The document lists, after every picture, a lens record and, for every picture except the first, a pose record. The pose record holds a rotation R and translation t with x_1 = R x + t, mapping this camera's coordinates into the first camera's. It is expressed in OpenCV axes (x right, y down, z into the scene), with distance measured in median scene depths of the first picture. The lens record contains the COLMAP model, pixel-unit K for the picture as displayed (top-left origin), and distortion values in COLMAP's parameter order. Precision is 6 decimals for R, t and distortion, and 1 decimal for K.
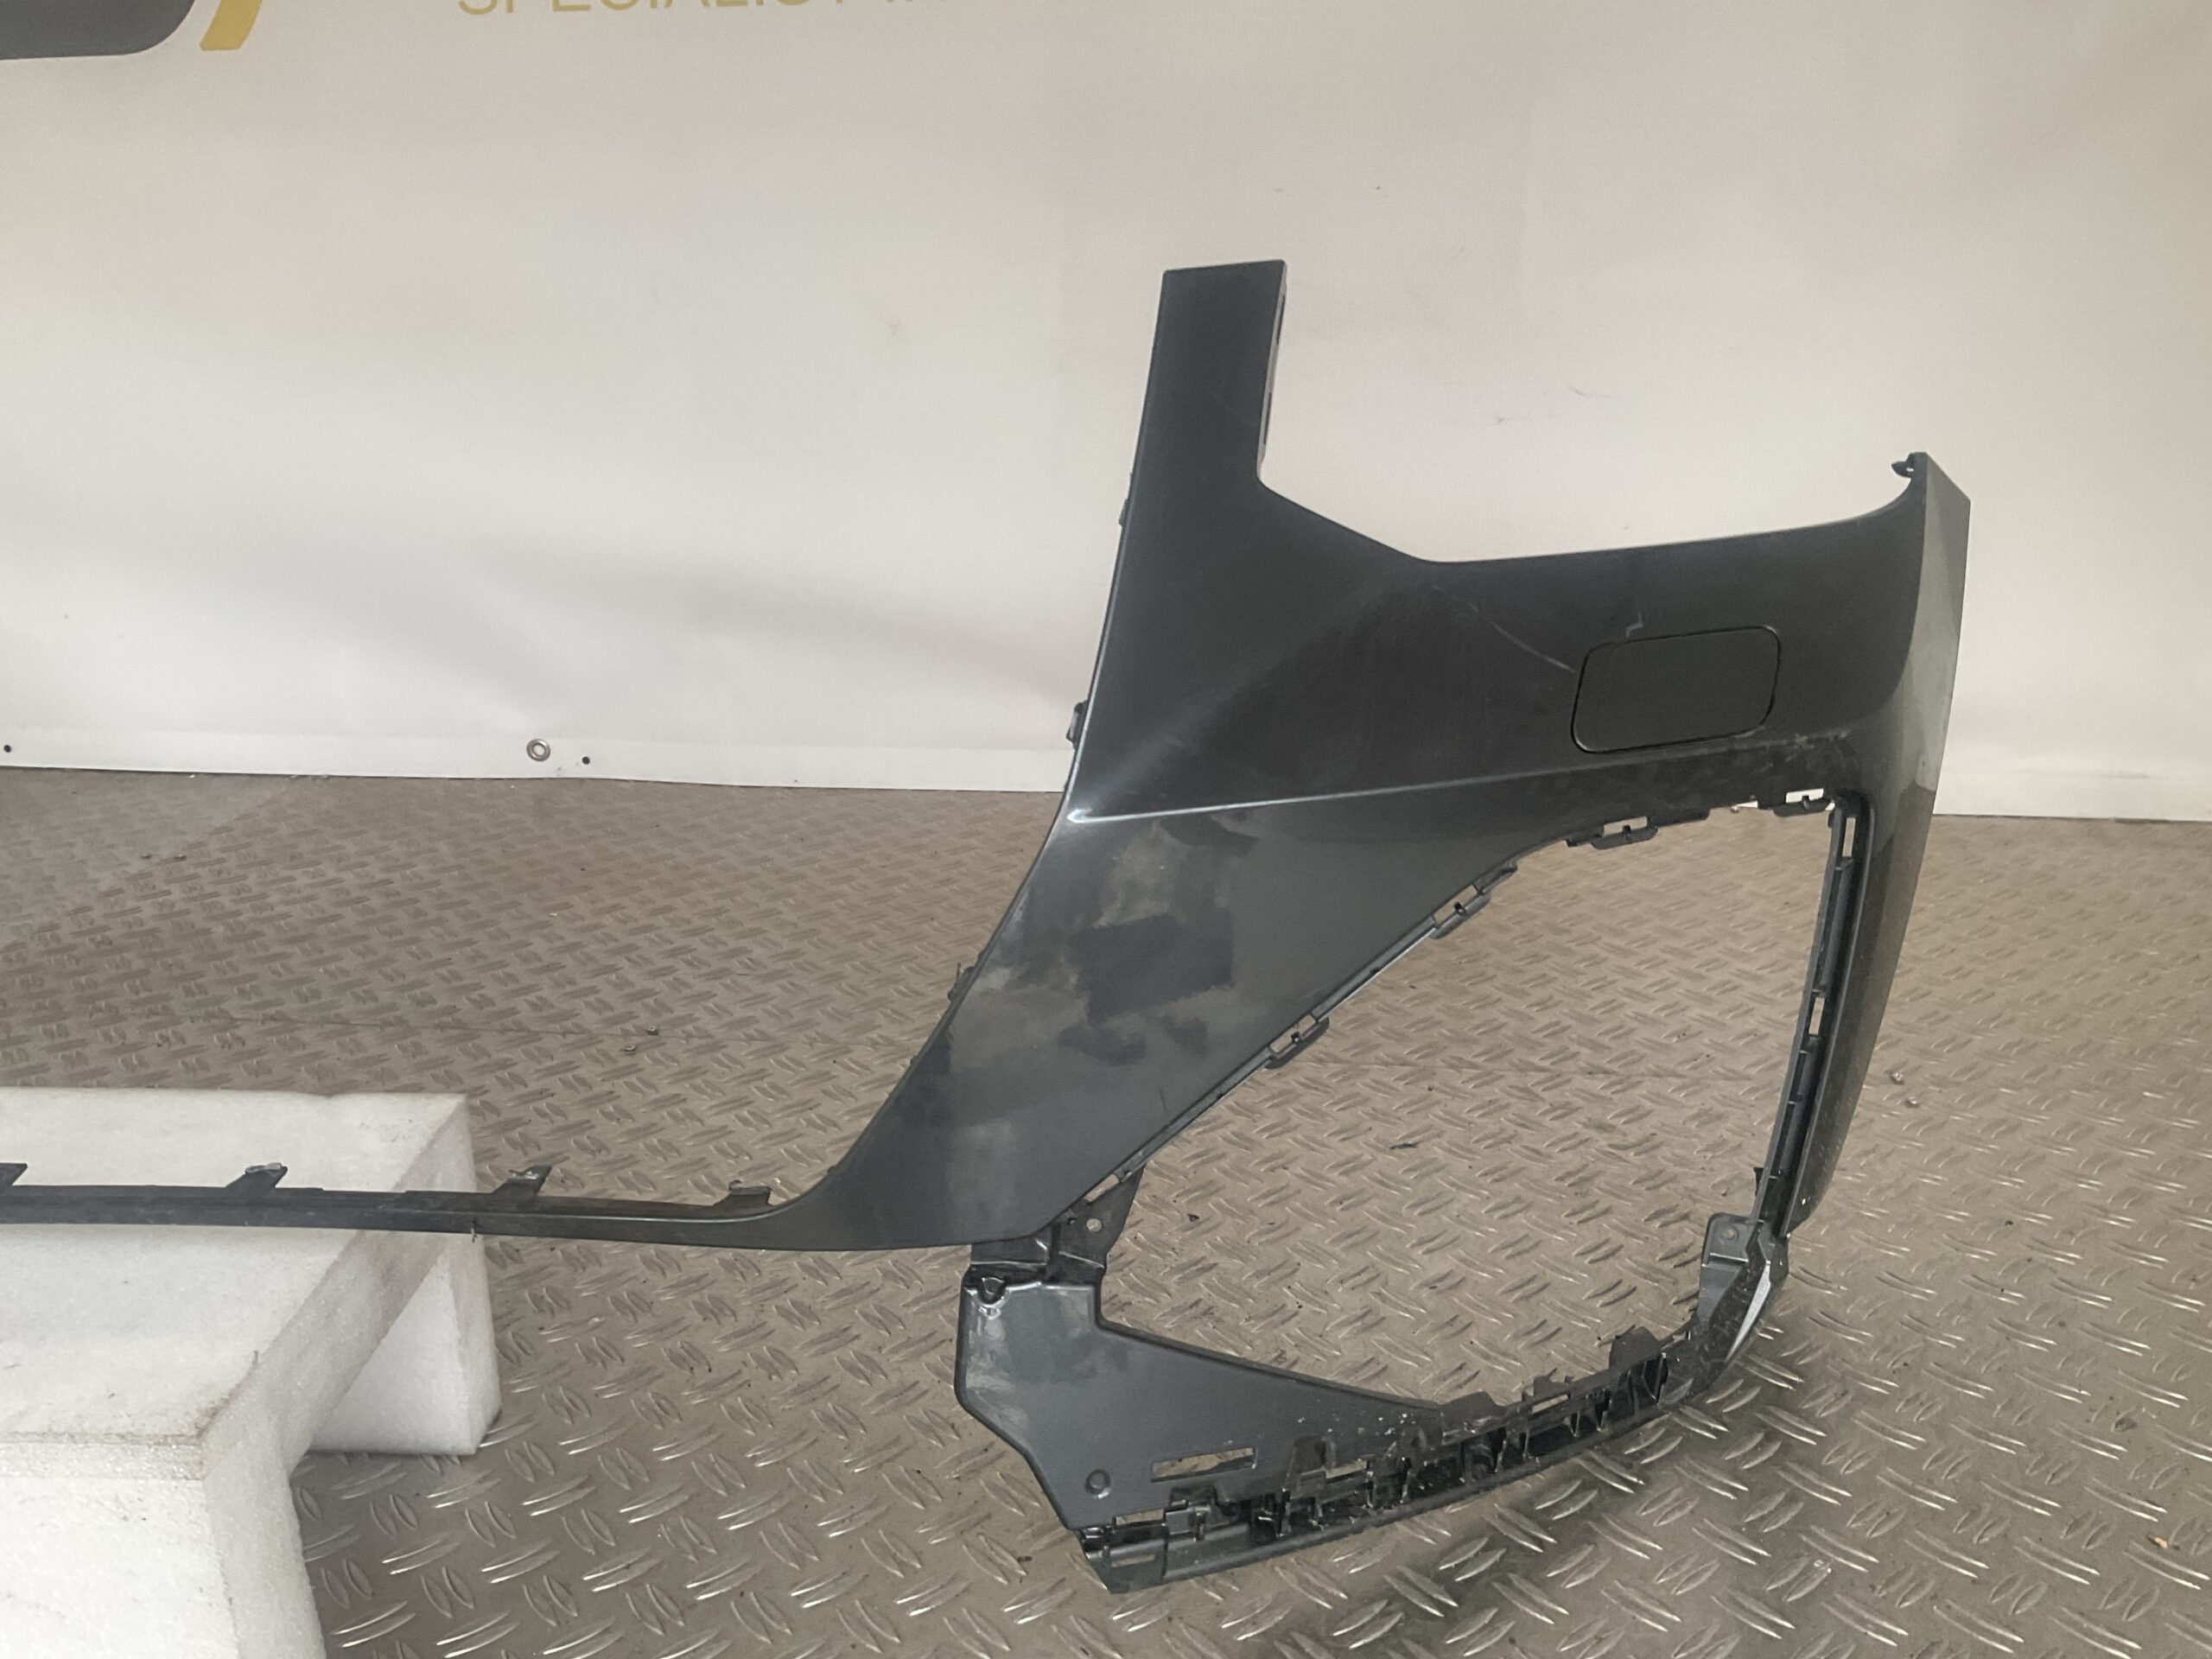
lens RADIAL K [[1861.2, 0, 1093.0], [0, 1861.2, 823.7], [0, 0, 1]] dist [0.101239, -0.207735]
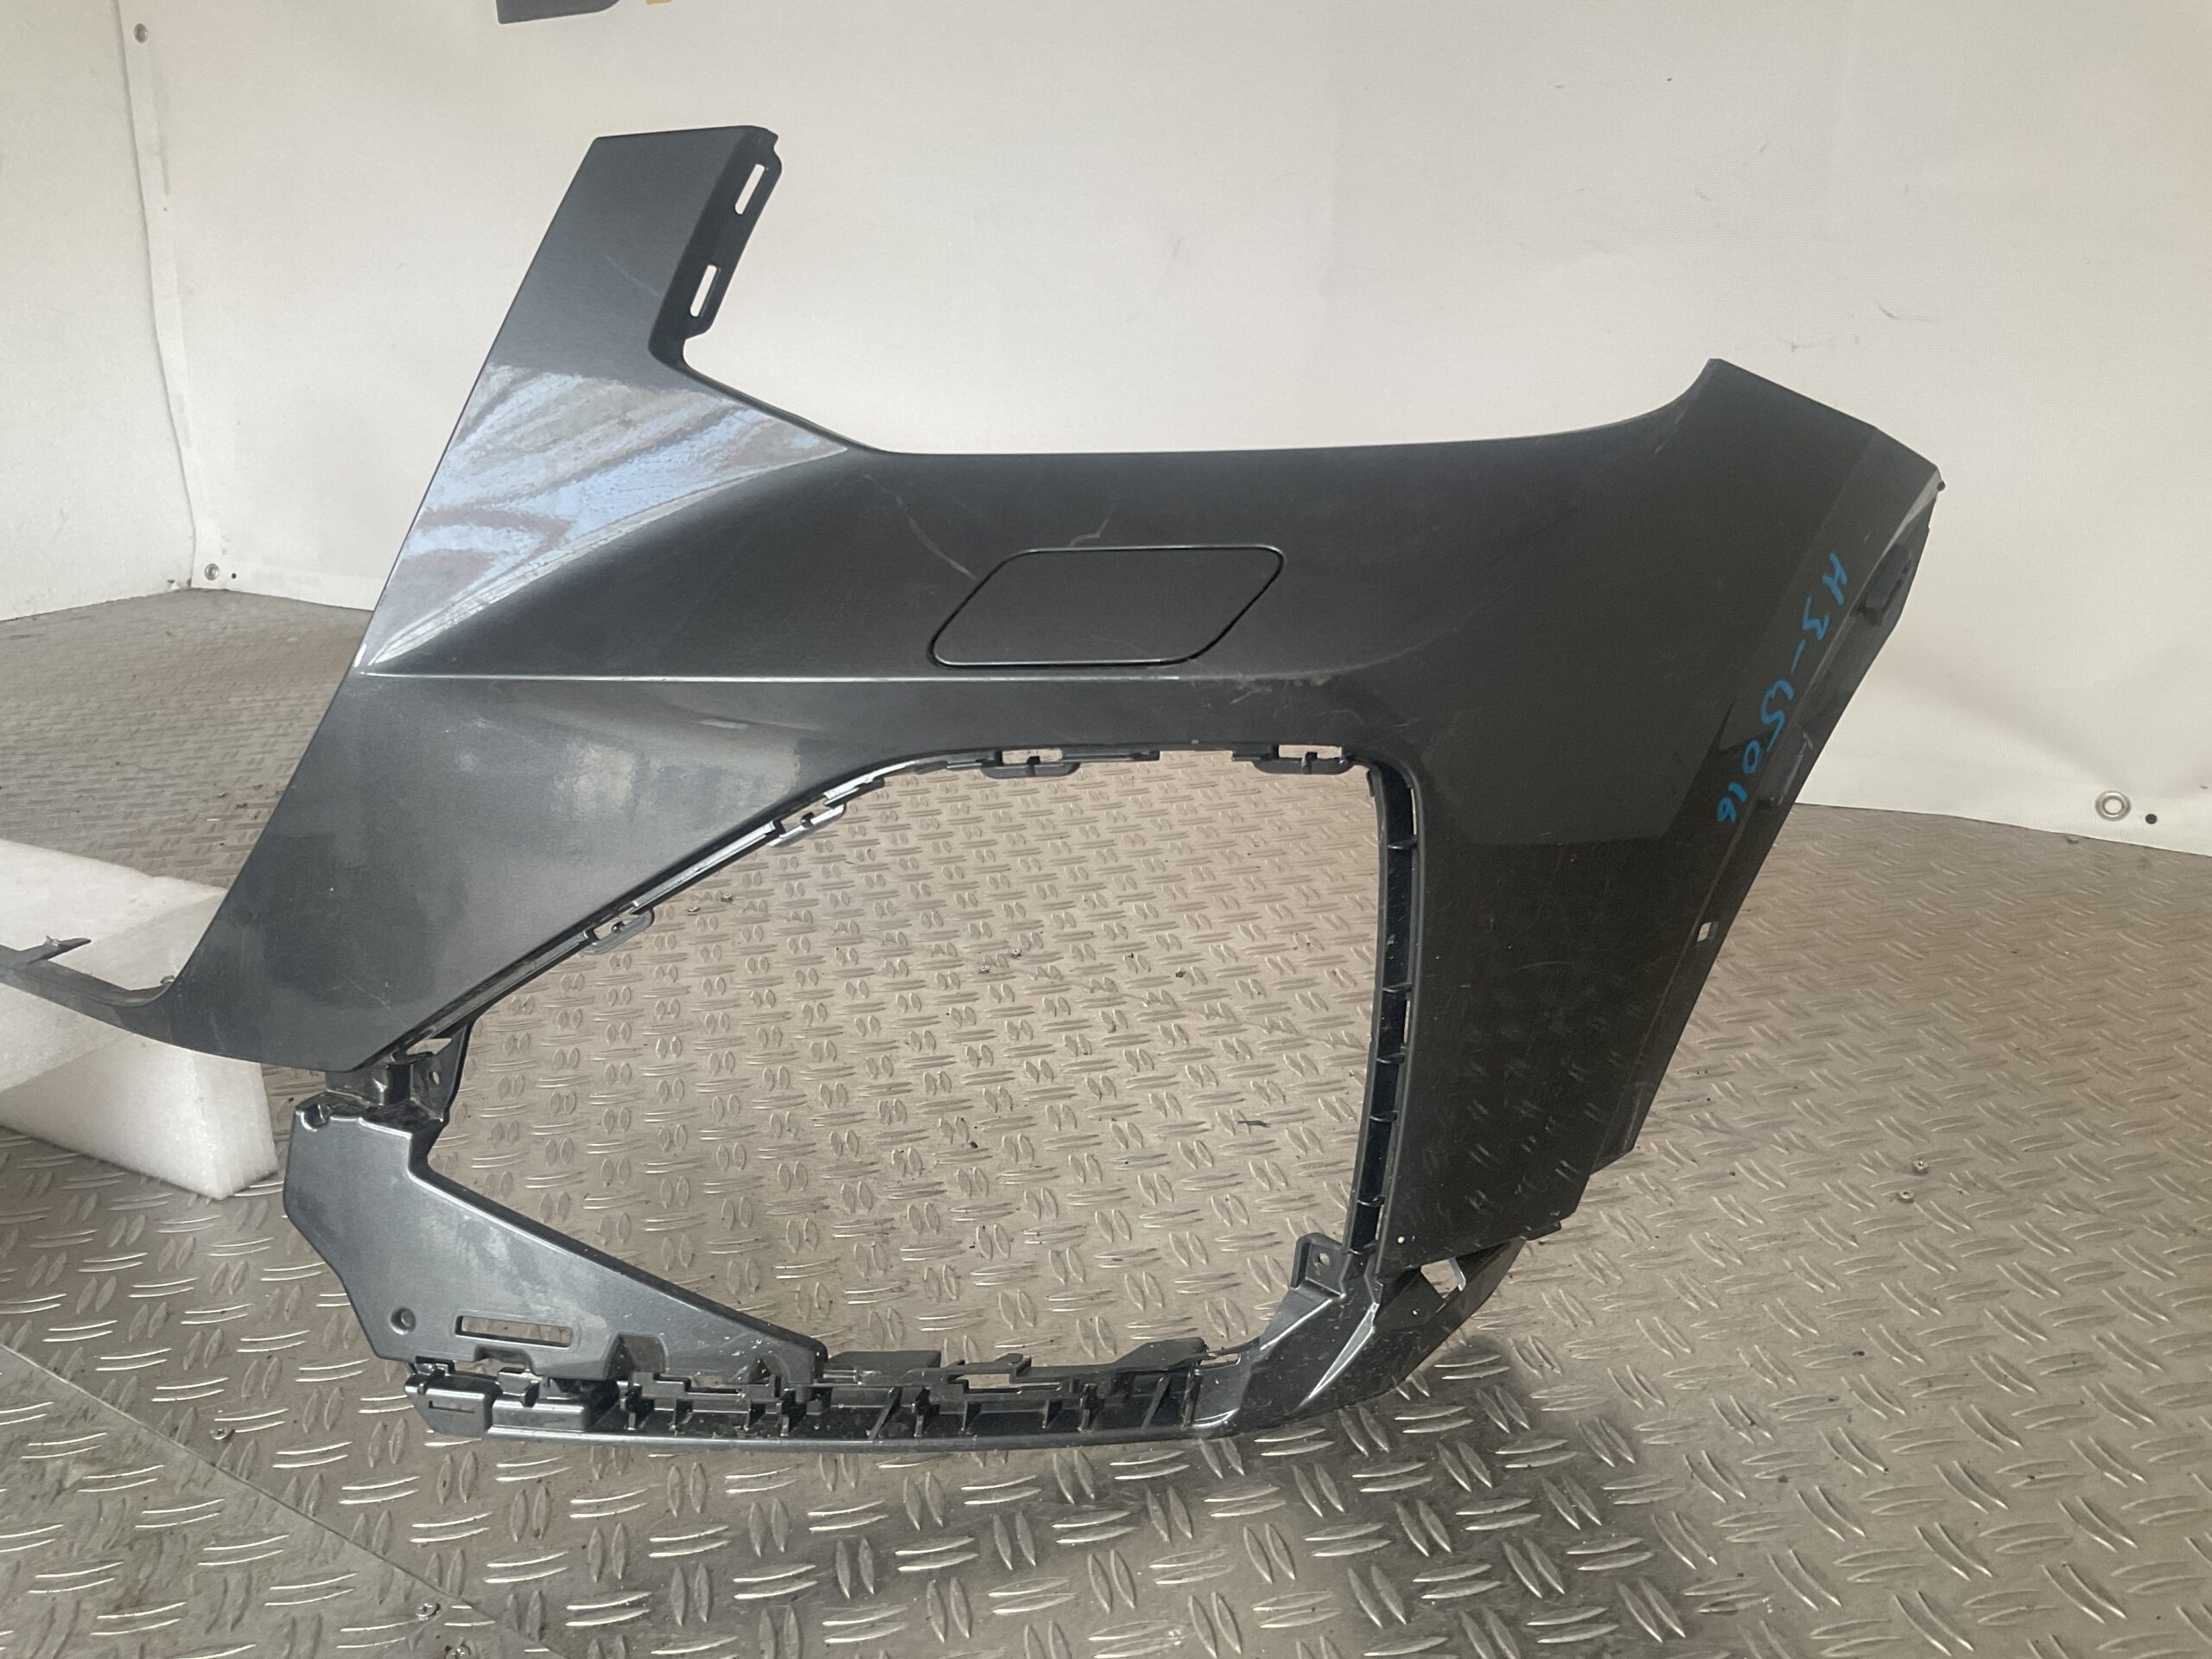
lens RADIAL K [[1846.8, 0, 1113.2], [0, 1846.8, 832.9], [0, 0, 1]] dist [0.075948, -0.161931]
pose [[0.899201, 0.124283, -0.419513, 0.548885], [-0.112178, 0.992246, 0.053511, -0.011215], [0.422911, -0.001057, 0.906171, 0.170495]]
